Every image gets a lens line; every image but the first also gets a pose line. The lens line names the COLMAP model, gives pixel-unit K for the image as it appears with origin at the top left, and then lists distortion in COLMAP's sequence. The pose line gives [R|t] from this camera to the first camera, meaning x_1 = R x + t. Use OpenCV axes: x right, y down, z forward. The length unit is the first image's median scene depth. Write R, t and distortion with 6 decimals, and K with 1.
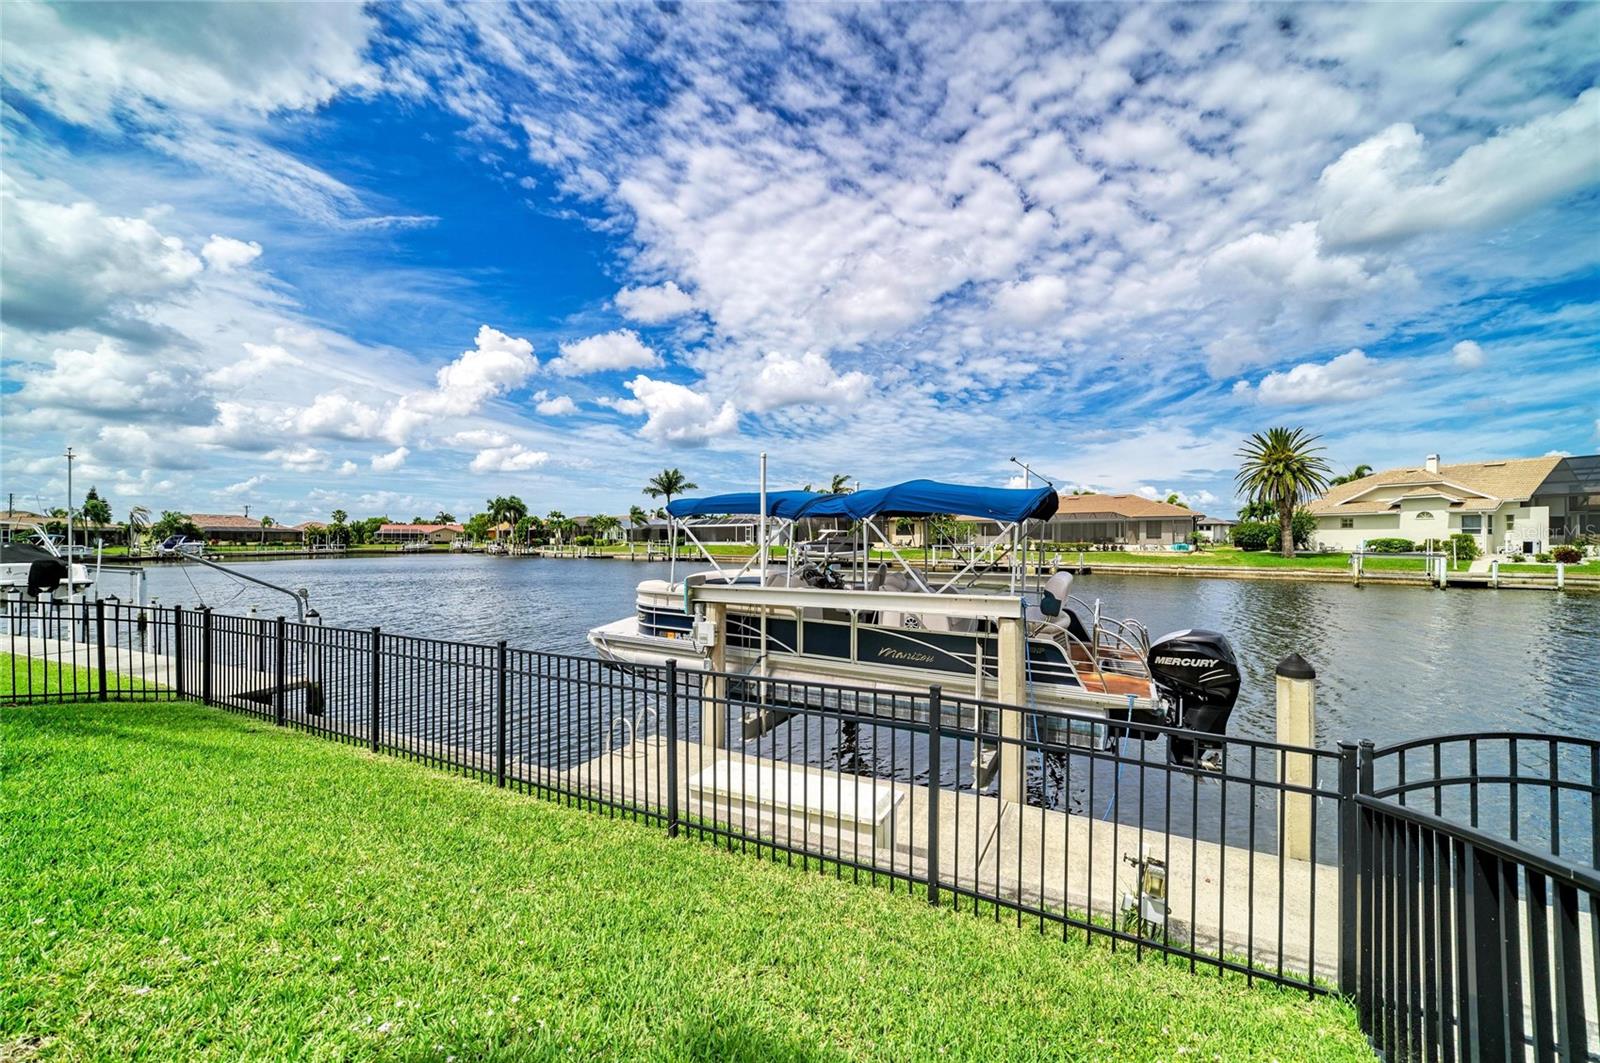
lens RADIAL K [[619.1, 0, 805.5], [0, 619.1, 539.2], [0, 0, 1]] dist [-0.009502, 0.002668]
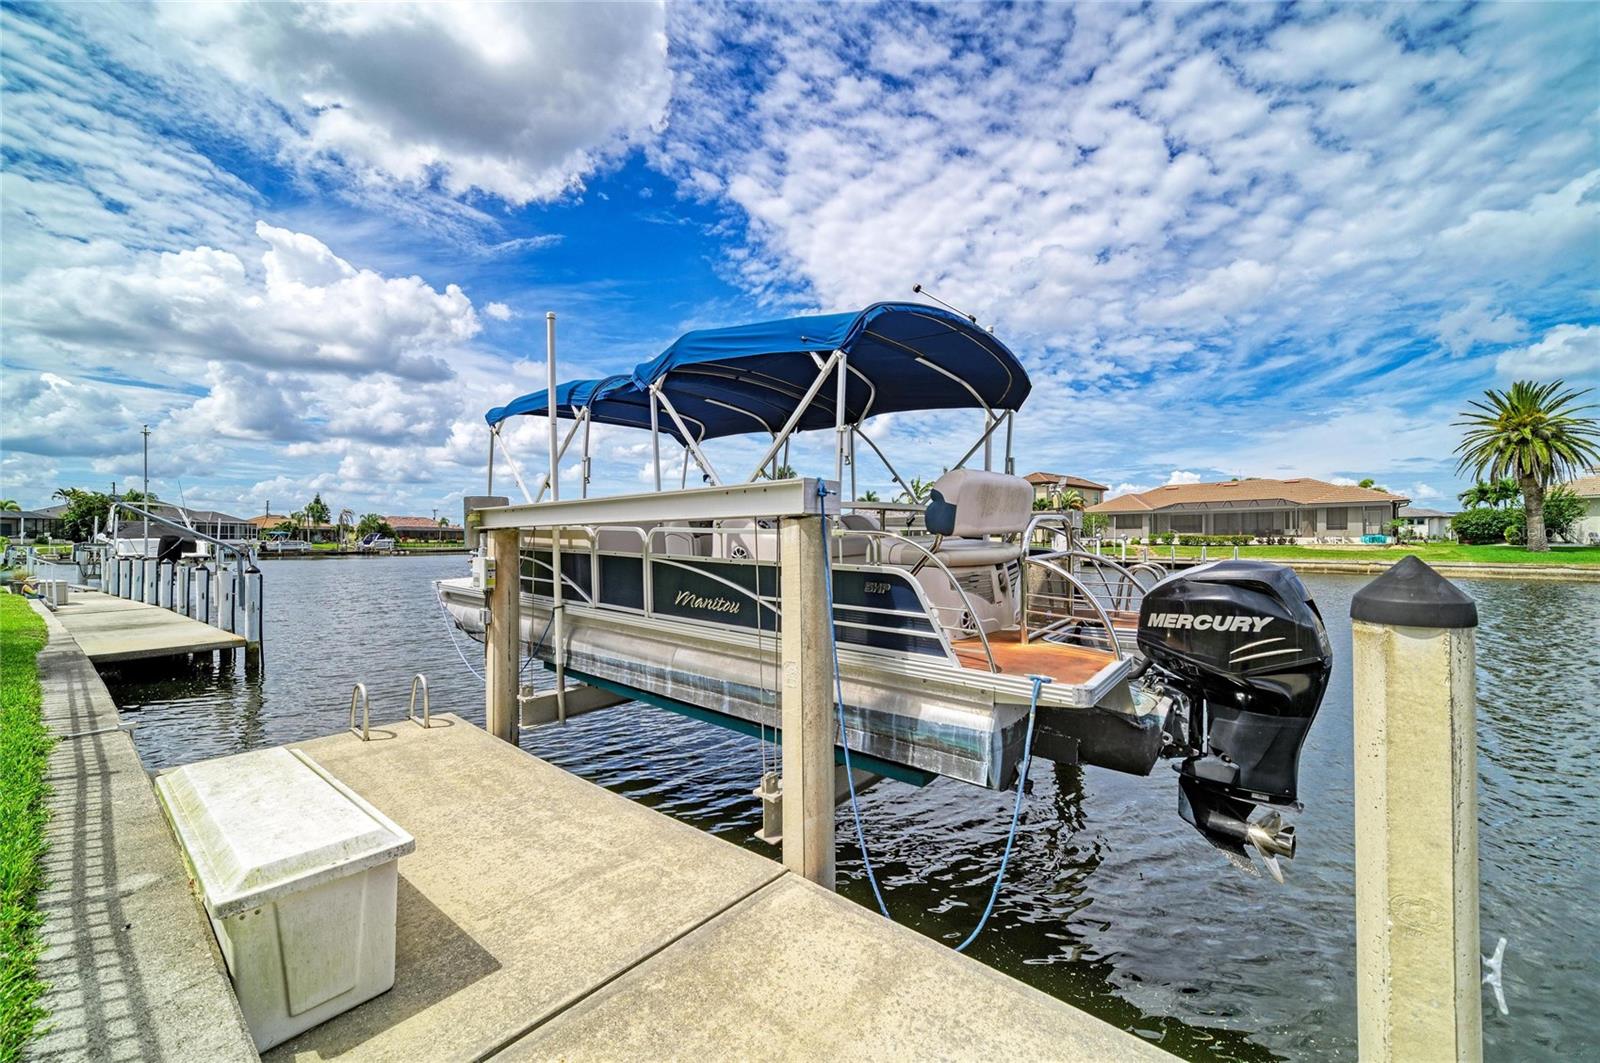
lens RADIAL K [[619.1, 0, 790.7], [0, 619.1, 551.2], [0, 0, 1]] dist [-0.009502, 0.002668]
pose [[0.975751, 0.004088, -0.218844, 0.384625], [0.000027, 0.999823, 0.018795, 0.128039], [0.218882, -0.018345, 0.975579, 0.432546]]
